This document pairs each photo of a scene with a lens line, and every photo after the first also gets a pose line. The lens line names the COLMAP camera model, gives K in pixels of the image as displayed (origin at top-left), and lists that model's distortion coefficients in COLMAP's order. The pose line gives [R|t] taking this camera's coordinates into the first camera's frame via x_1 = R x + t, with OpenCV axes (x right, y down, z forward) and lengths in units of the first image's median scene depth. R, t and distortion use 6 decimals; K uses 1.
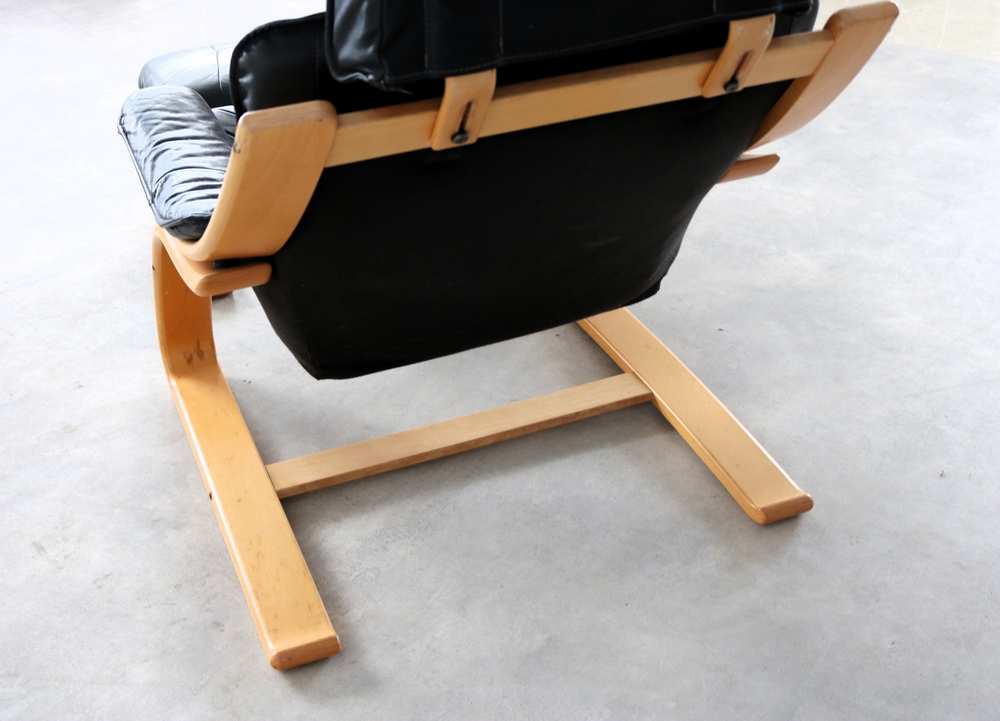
lens RADIAL K [[1316.4, 0, 496.6], [0, 1316.4, 360.5], [0, 0, 1]] dist [-0.098868, 0.000000]
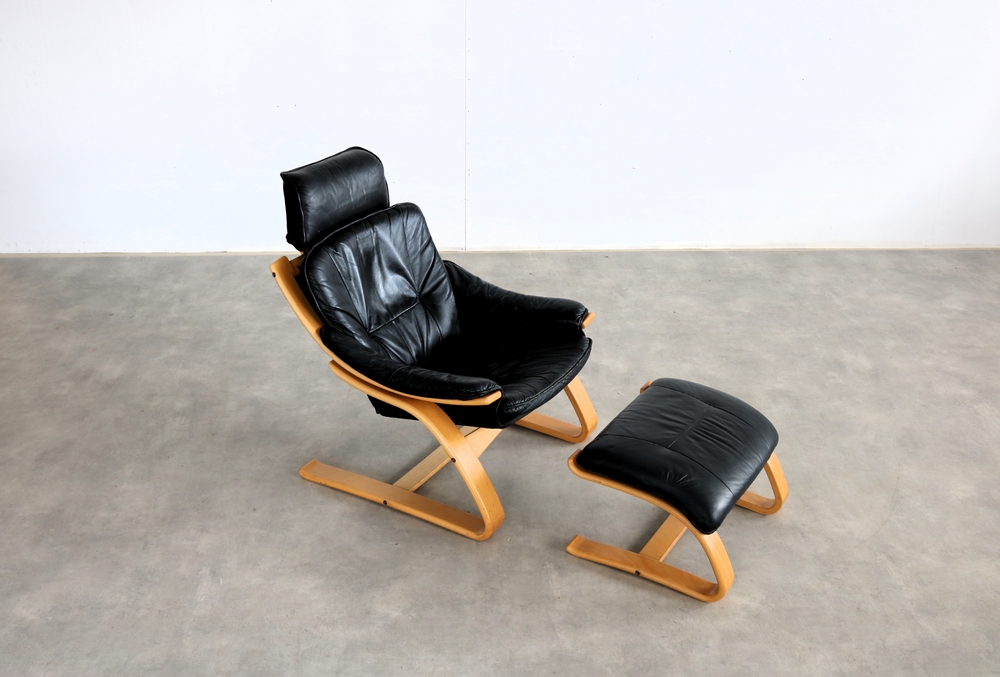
lens RADIAL K [[1074.5, 0, 494.4], [0, 1074.5, 347.1], [0, 0, 1]] dist [-0.081602, 0.000000]
pose [[-0.783872, 0.286495, -0.550877, 0.950608], [-0.317453, 0.577562, 0.752094, -1.580416], [0.533636, 0.764423, -0.361786, 1.670726]]
